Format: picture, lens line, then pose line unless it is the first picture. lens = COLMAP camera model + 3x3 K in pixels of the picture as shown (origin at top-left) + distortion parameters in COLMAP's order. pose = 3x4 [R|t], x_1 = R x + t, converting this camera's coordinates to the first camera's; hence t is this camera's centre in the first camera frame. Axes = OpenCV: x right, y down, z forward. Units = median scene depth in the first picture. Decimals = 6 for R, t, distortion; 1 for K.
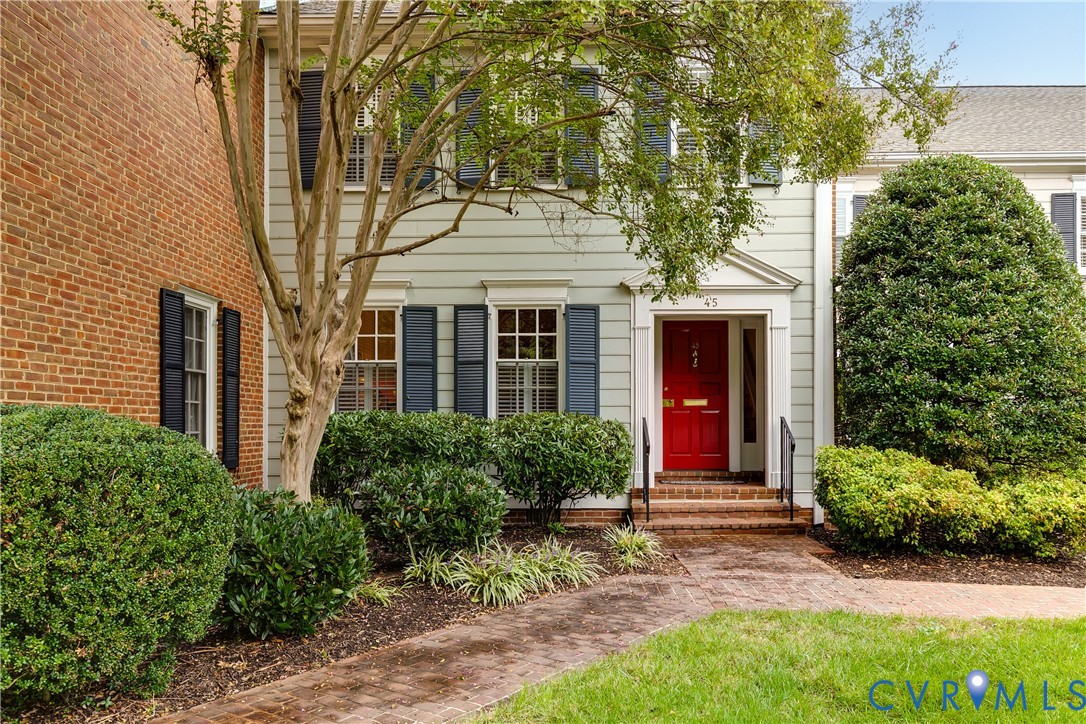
lens RADIAL K [[862.9, 0, 543.1], [0, 862.9, 370.7], [0, 0, 1]] dist [0.000113, 0.003849]
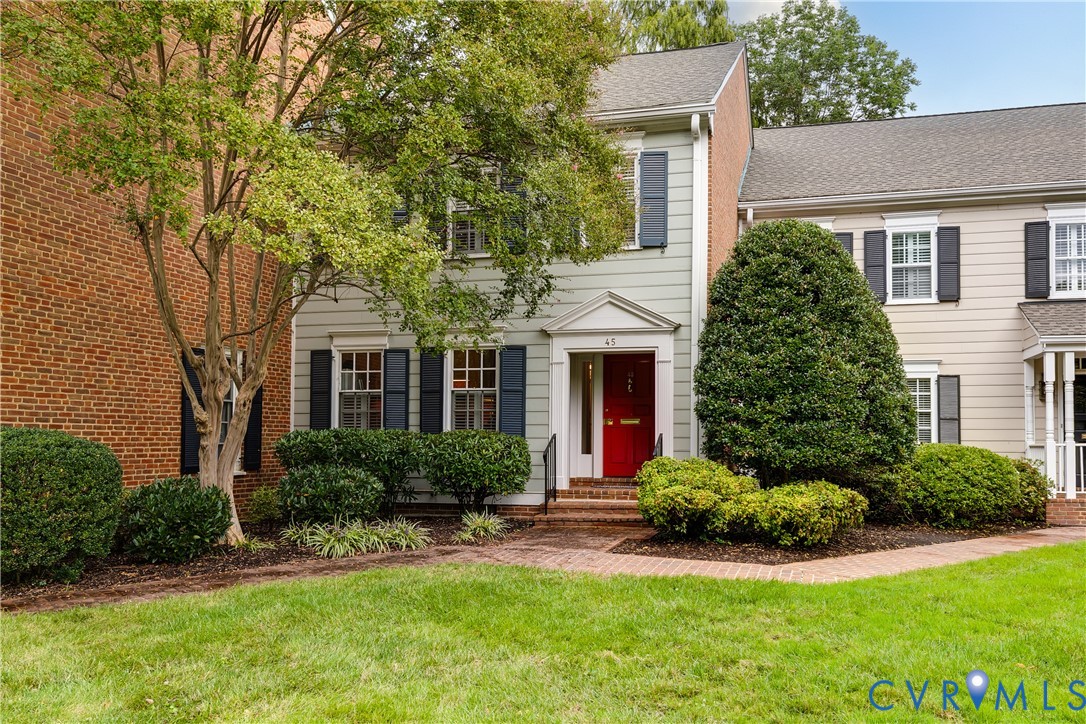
lens RADIAL K [[854.5, 0, 543.7], [0, 854.5, 358.4], [0, 0, 1]] dist [0.003956, 0.003074]
pose [[0.974079, -0.016833, -0.225583, 0.536402], [0.009787, 0.999430, -0.032316, -0.022483], [0.225998, 0.029271, 0.973688, -0.326168]]
